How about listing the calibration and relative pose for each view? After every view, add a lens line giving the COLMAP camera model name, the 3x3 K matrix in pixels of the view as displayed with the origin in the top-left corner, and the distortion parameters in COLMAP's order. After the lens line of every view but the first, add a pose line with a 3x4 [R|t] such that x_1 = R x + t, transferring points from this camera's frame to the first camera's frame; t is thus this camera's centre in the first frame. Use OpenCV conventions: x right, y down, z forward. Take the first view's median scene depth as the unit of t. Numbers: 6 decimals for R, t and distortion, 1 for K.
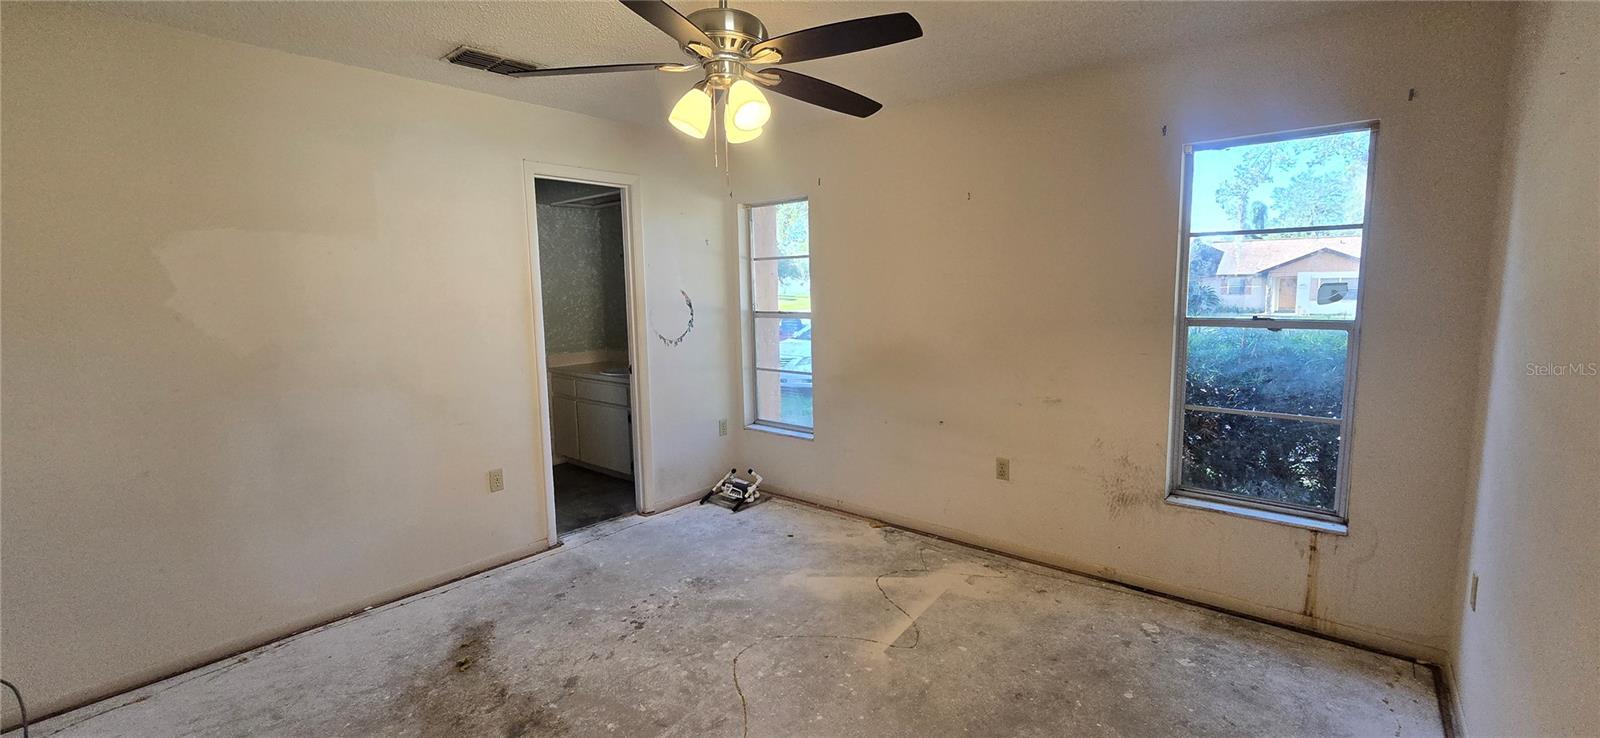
lens RADIAL K [[654.3, 0, 798.1], [0, 654.3, 360.9], [0, 0, 1]] dist [-0.005508, 0.000306]
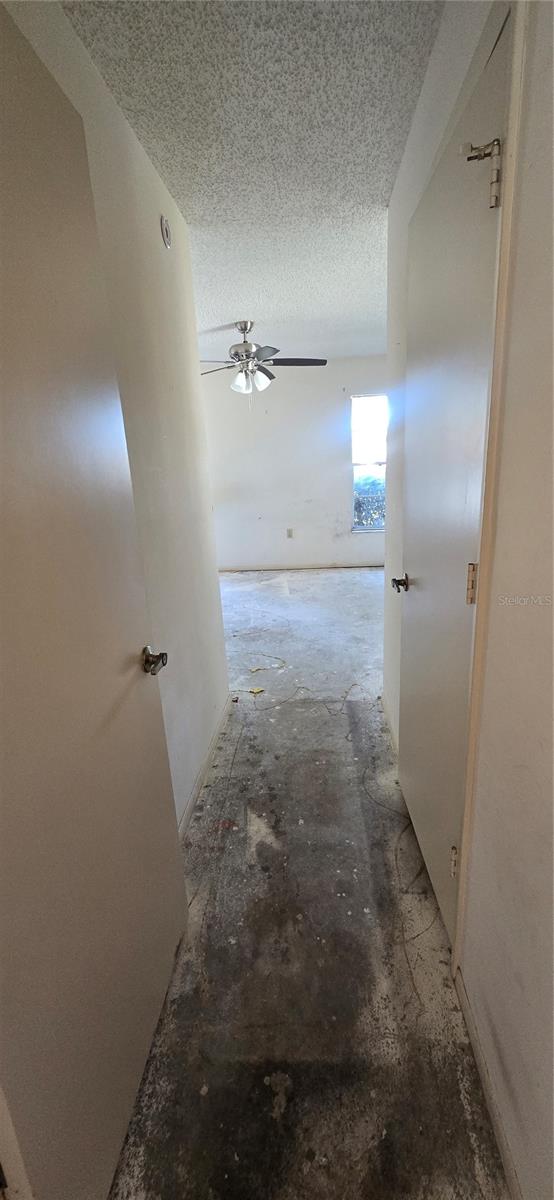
lens RADIAL K [[490.7, 0, 277.2], [0, 490.7, 608.4], [0, 0, 1]] dist [-0.005508, 0.000306]
pose [[0.811187, -0.198117, 0.550205, -0.839651], [0.106342, 0.975151, 0.194347, 0.088128], [-0.575037, -0.099142, 0.812098, -0.492855]]
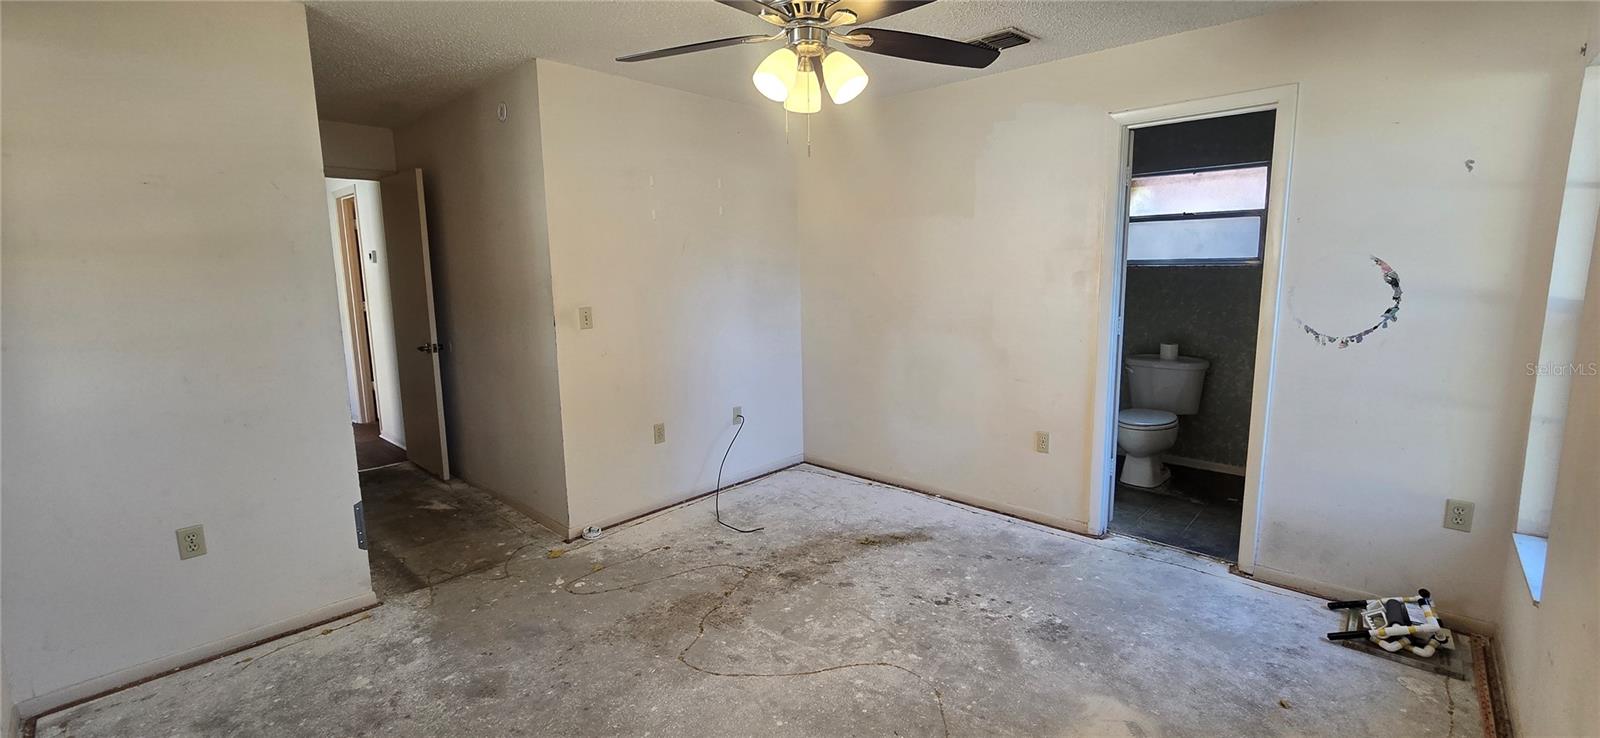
lens RADIAL K [[654.3, 0, 816.1], [0, 654.3, 375.9], [0, 0, 1]] dist [-0.005508, 0.000306]
pose [[-0.031099, 0.184091, -0.982417, 0.602745], [-0.099479, 0.977442, 0.186308, -0.085360], [0.994554, 0.103523, -0.012085, 0.708039]]
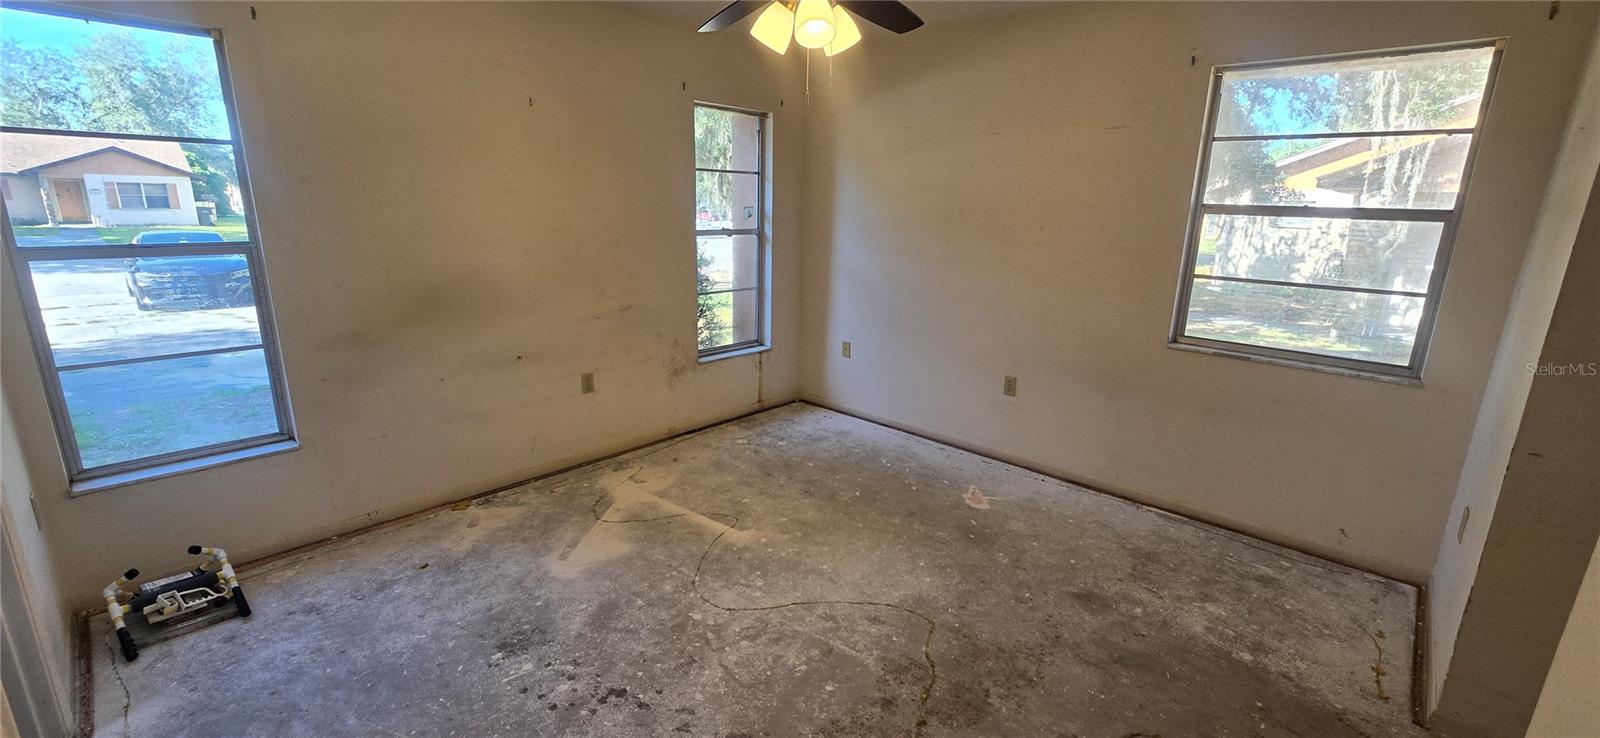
lens RADIAL K [[654.3, 0, 811.4], [0, 654.3, 365.0], [0, 0, 1]] dist [-0.005508, 0.000306]
pose [[0.038009, -0.231922, 0.971992, -0.758890], [0.089365, 0.969586, 0.227853, -0.076498], [-0.995273, 0.078202, 0.057579, 0.646834]]
